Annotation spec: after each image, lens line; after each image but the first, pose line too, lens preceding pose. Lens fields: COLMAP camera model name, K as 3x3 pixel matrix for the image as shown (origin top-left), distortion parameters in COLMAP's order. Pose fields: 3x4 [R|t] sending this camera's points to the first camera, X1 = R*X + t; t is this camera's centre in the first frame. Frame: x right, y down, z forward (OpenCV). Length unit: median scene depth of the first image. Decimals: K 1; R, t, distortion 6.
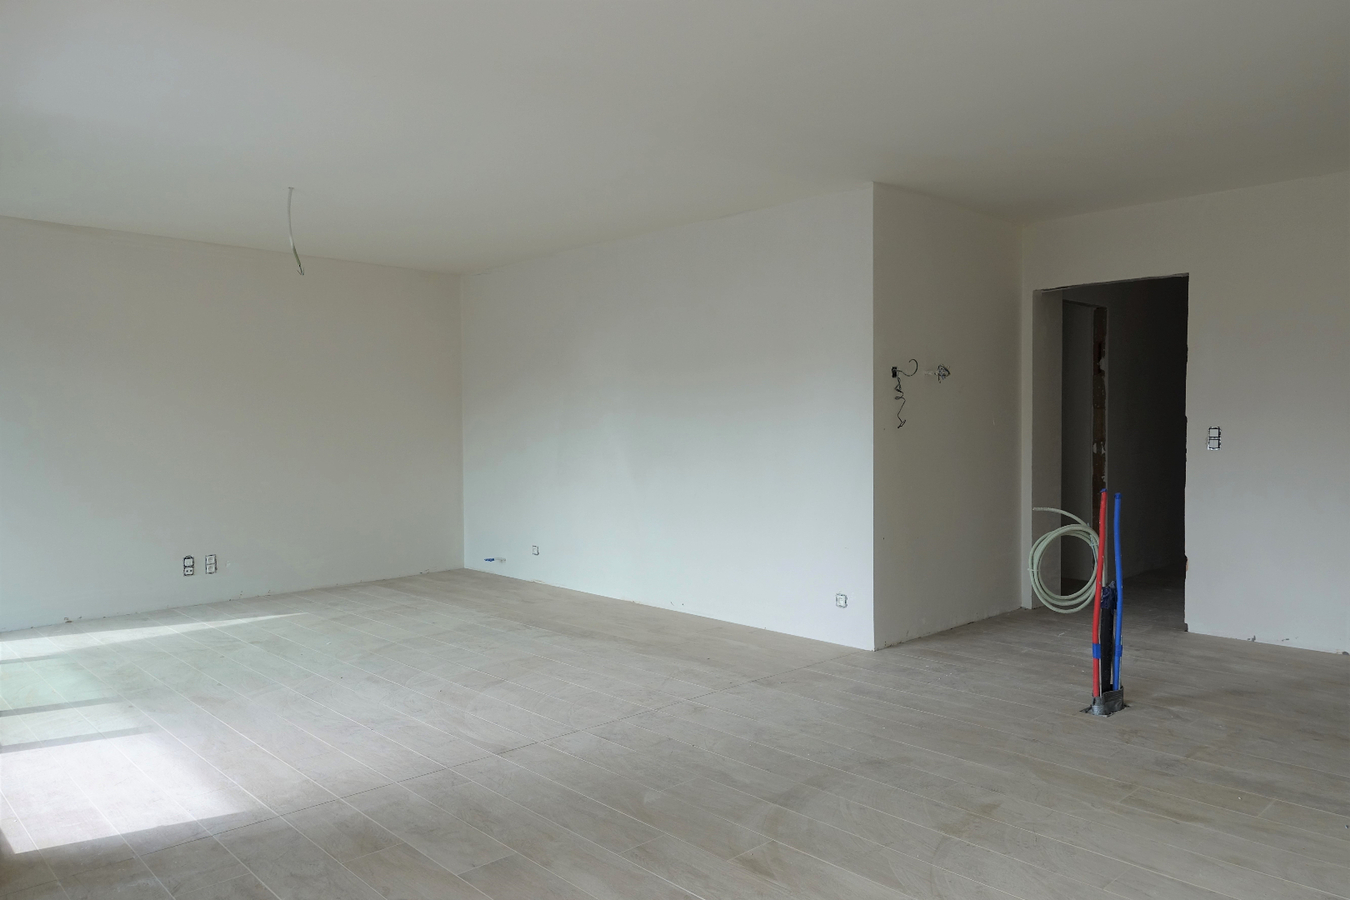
lens RADIAL K [[1015.5, 0, 675.0], [0, 1015.5, 450.0], [0, 0, 1]] dist [0.001963, -0.001415]
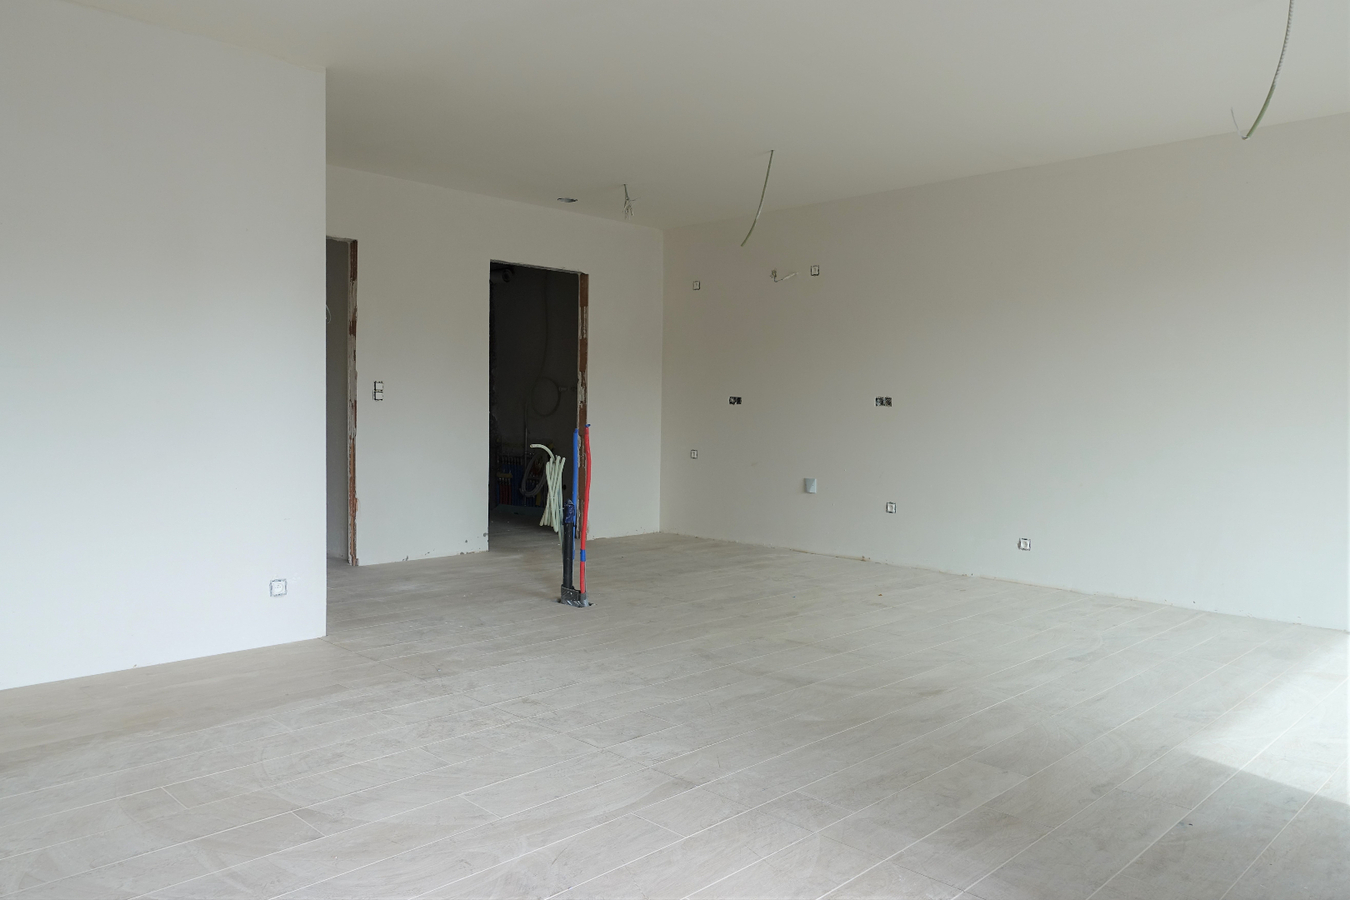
lens RADIAL K [[1015.5, 0, 675.0], [0, 1015.5, 450.0], [0, 0, 1]] dist [0.001963, -0.001415]
pose [[-0.082930, -0.032254, 0.996033, -0.764964], [0.018642, 0.999251, 0.033910, 0.025427], [-0.996381, 0.021380, -0.082266, 0.908107]]
